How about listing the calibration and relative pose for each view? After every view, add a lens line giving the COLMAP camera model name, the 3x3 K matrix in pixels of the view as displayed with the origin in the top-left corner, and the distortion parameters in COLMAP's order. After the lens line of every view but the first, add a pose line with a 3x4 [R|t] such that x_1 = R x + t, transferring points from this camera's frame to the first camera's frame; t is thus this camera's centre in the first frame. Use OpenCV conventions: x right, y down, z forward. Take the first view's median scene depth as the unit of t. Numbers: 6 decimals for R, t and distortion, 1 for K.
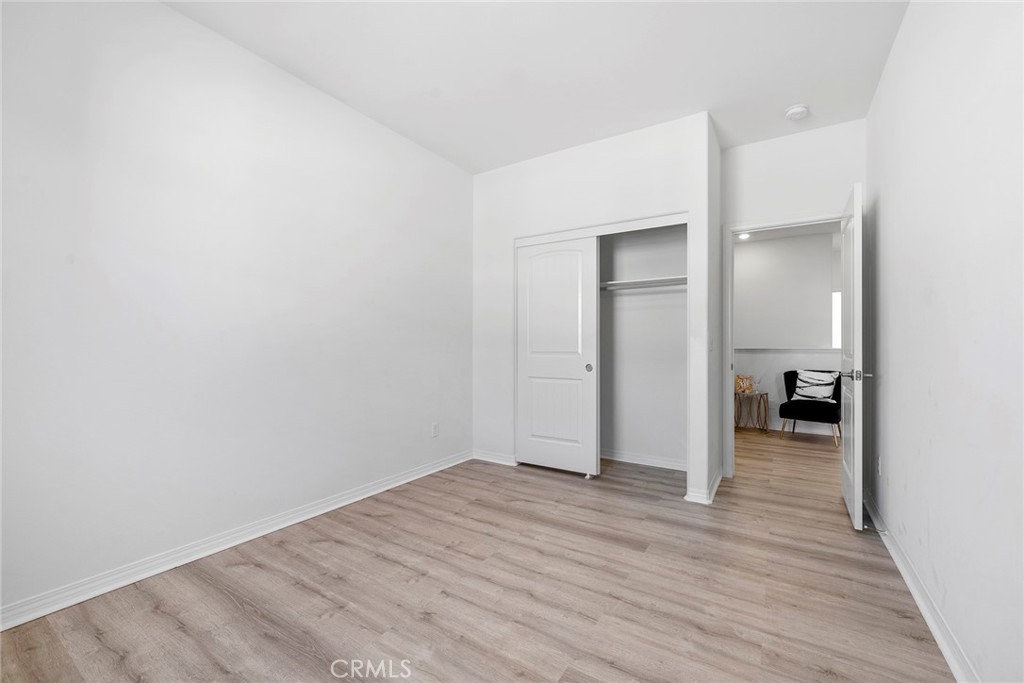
lens RADIAL K [[407.1, 0, 511.3], [0, 407.1, 345.1], [0, 0, 1]] dist [-0.001123, -0.000079]
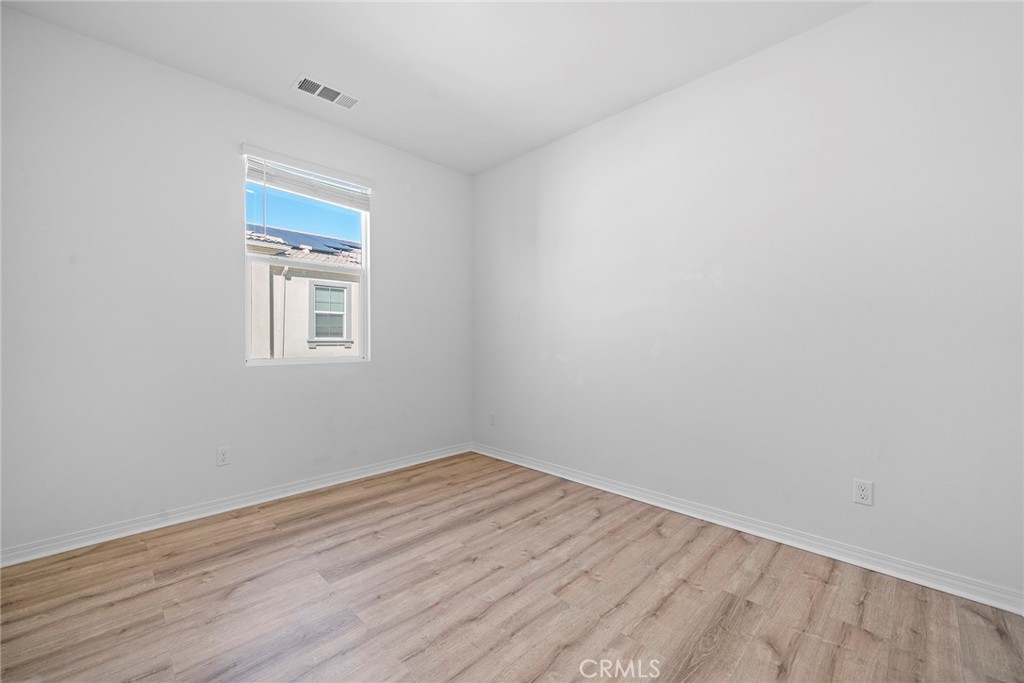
lens RADIAL K [[407.1, 0, 511.7], [0, 407.1, 342.2], [0, 0, 1]] dist [-0.001123, -0.000079]
pose [[-0.196032, -0.000038, -0.980597, 0.735842], [-0.001231, 0.999999, 0.000207, 0.004196], [0.980597, 0.001248, -0.196032, 1.020697]]
